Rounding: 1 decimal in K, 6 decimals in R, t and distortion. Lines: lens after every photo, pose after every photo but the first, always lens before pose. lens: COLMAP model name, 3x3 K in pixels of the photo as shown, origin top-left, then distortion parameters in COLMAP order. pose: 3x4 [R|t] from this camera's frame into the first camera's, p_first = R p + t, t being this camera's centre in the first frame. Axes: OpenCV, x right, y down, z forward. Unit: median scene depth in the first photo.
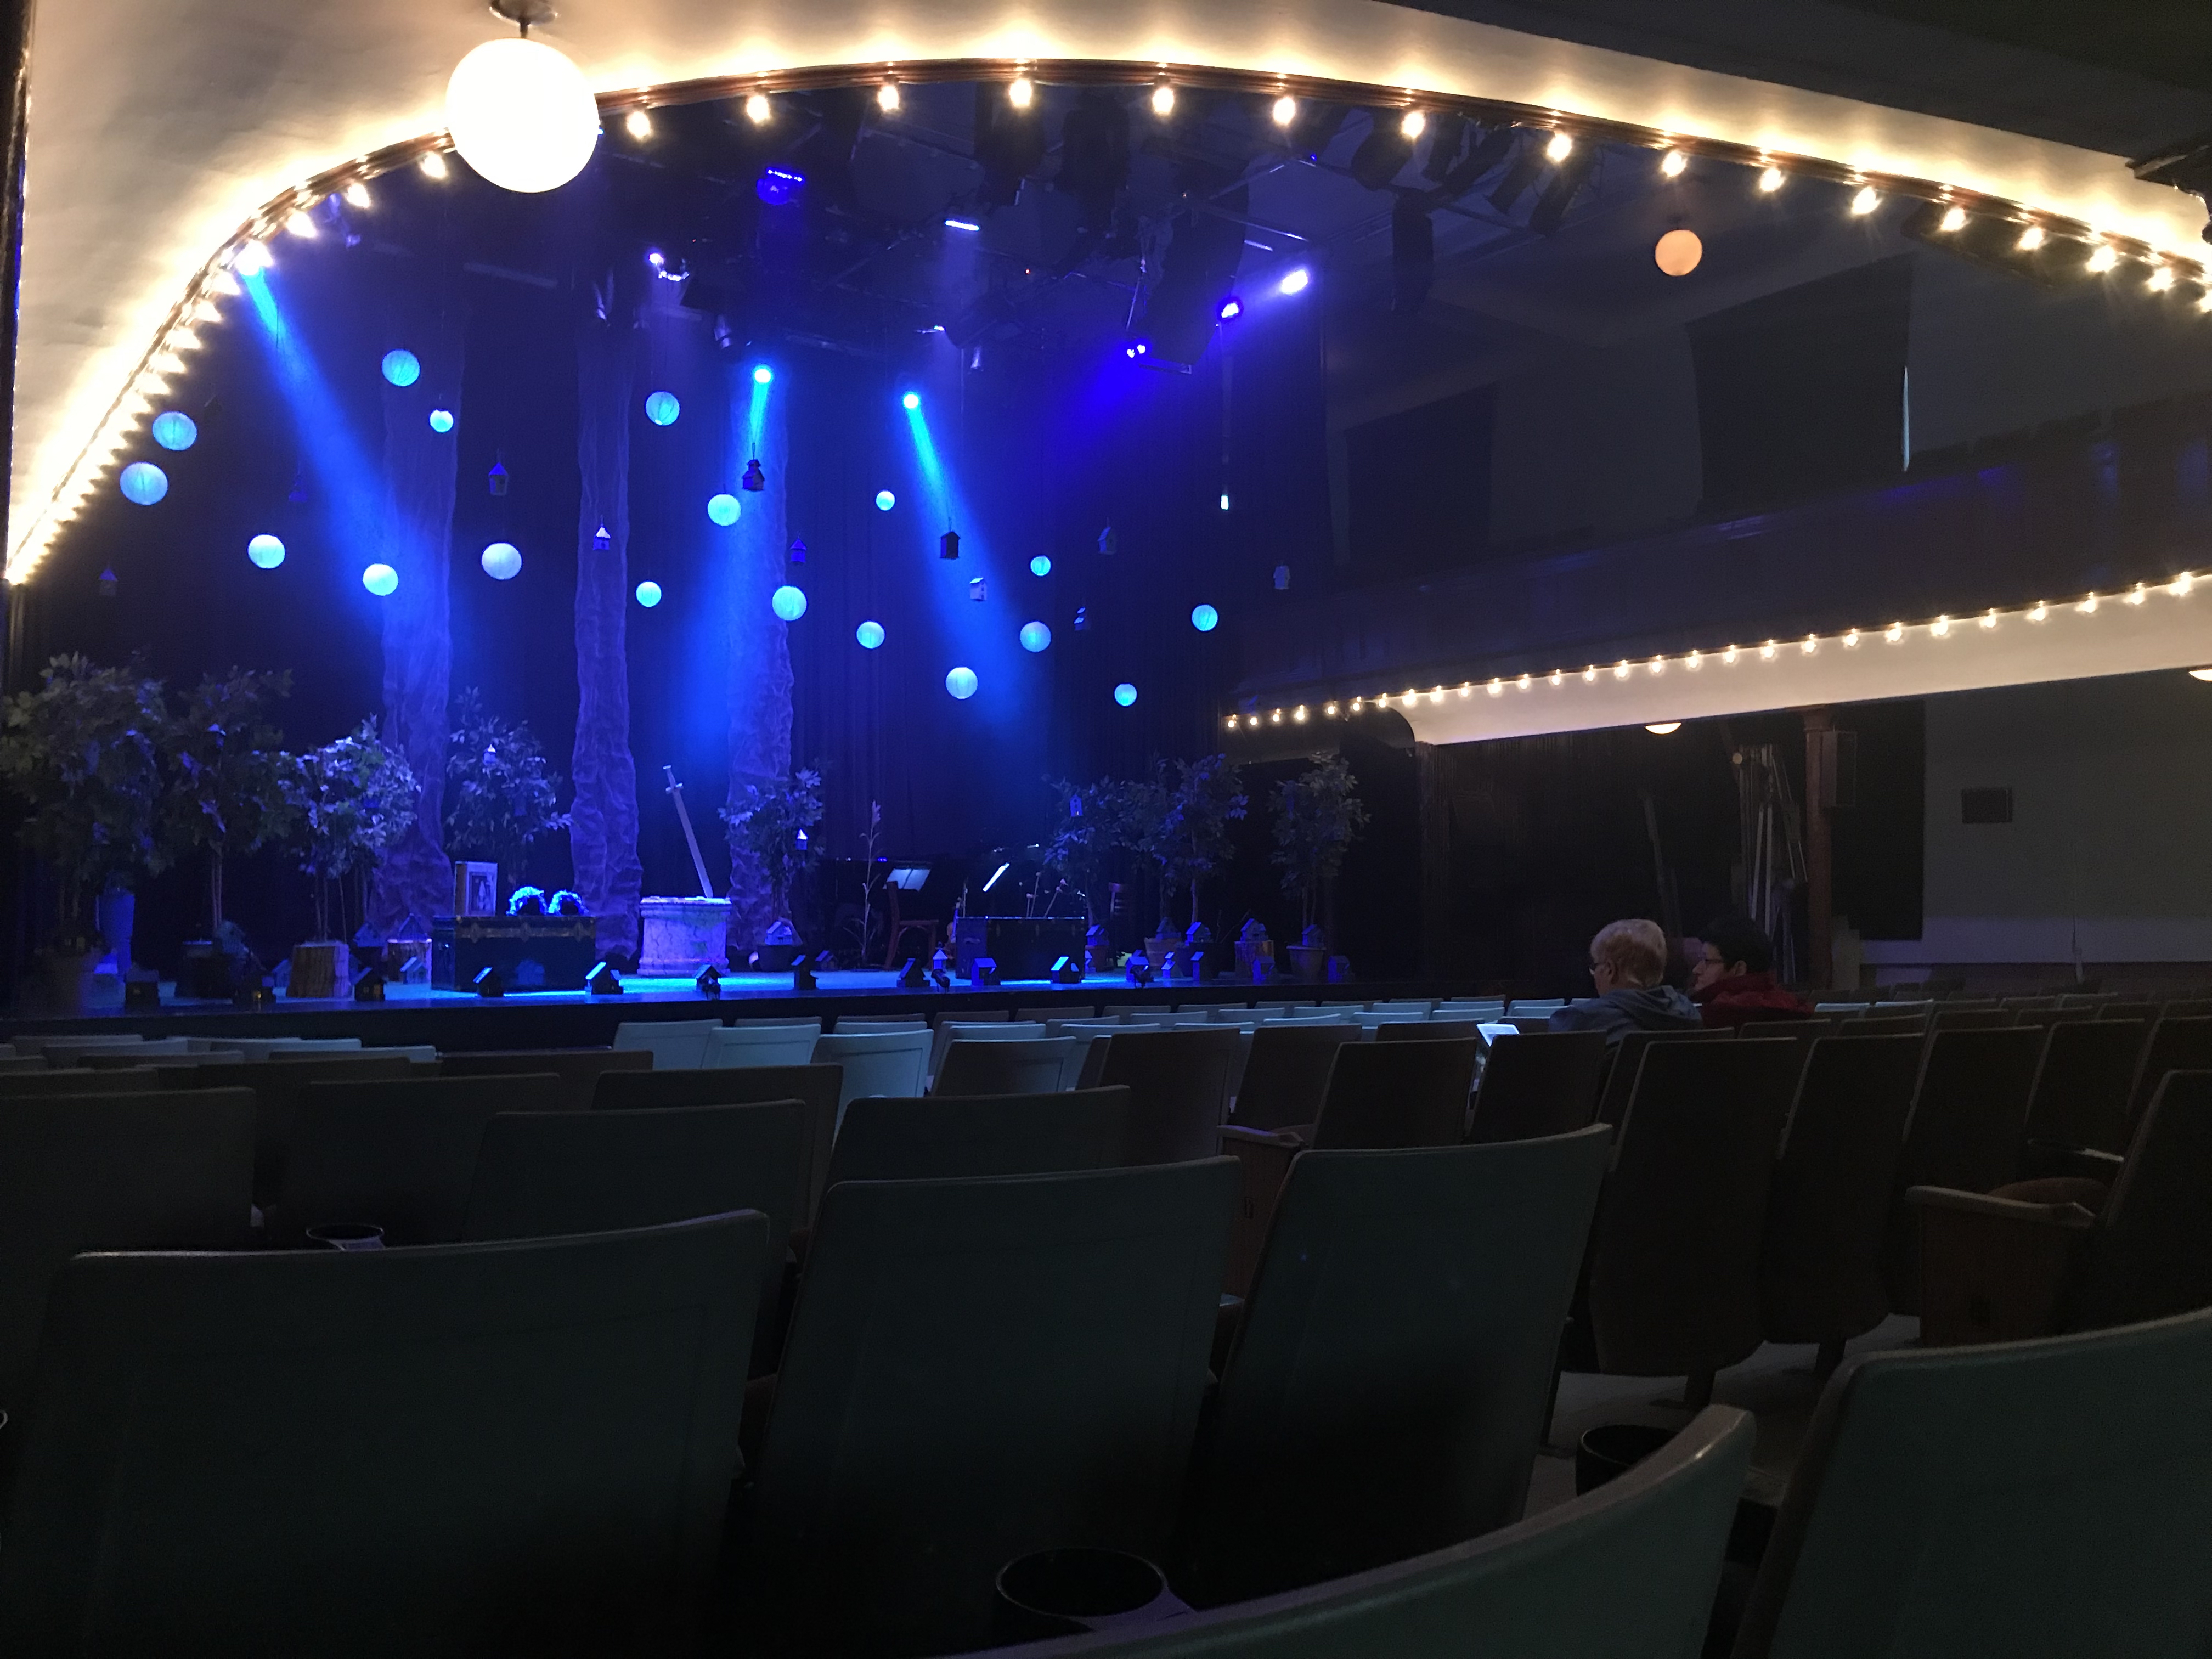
lens RADIAL K [[1830.0, 0, 1104.9], [0, 1830.0, 833.0], [0, 0, 1]] dist [0.038545, -0.043790]
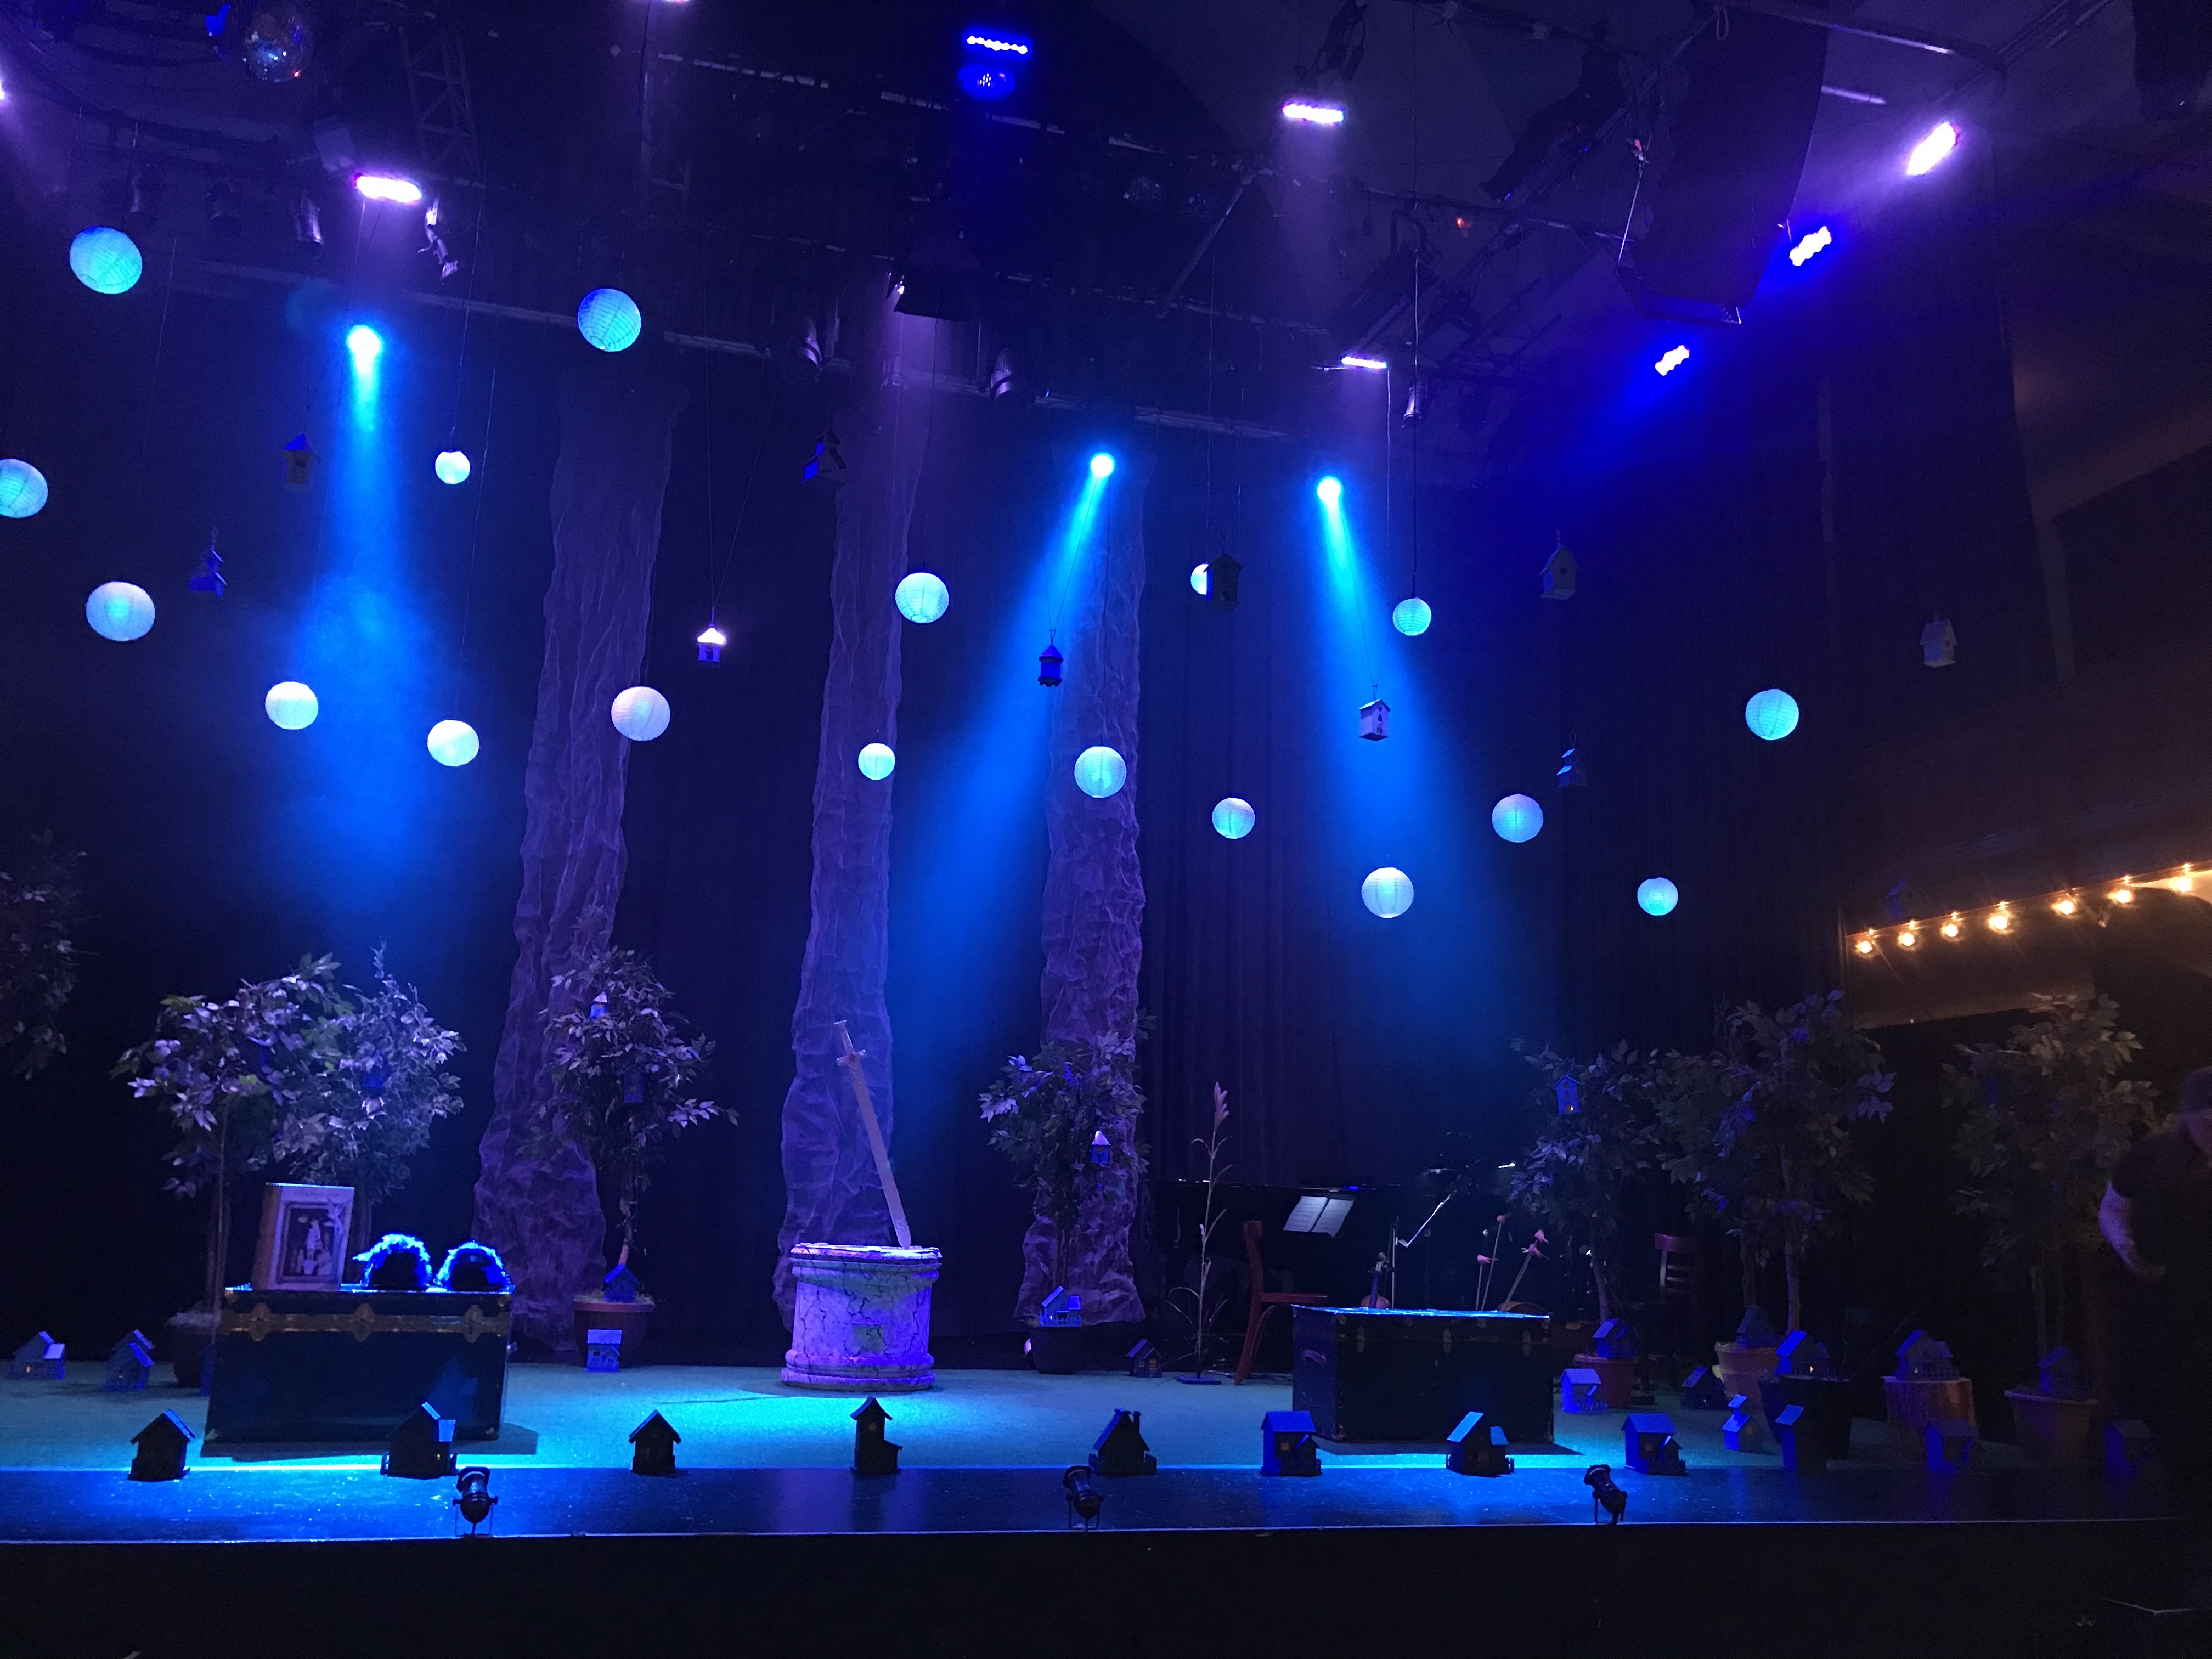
lens RADIAL K [[1830.0, 0, 1103.2], [0, 1830.0, 796.5], [0, 0, 1]] dist [0.038545, -0.043790]
pose [[0.936797, -0.051095, -0.346123, 0.051729], [-0.013284, 0.983371, -0.181121, -0.000734], [0.349622, 0.174271, 0.920540, 0.431112]]
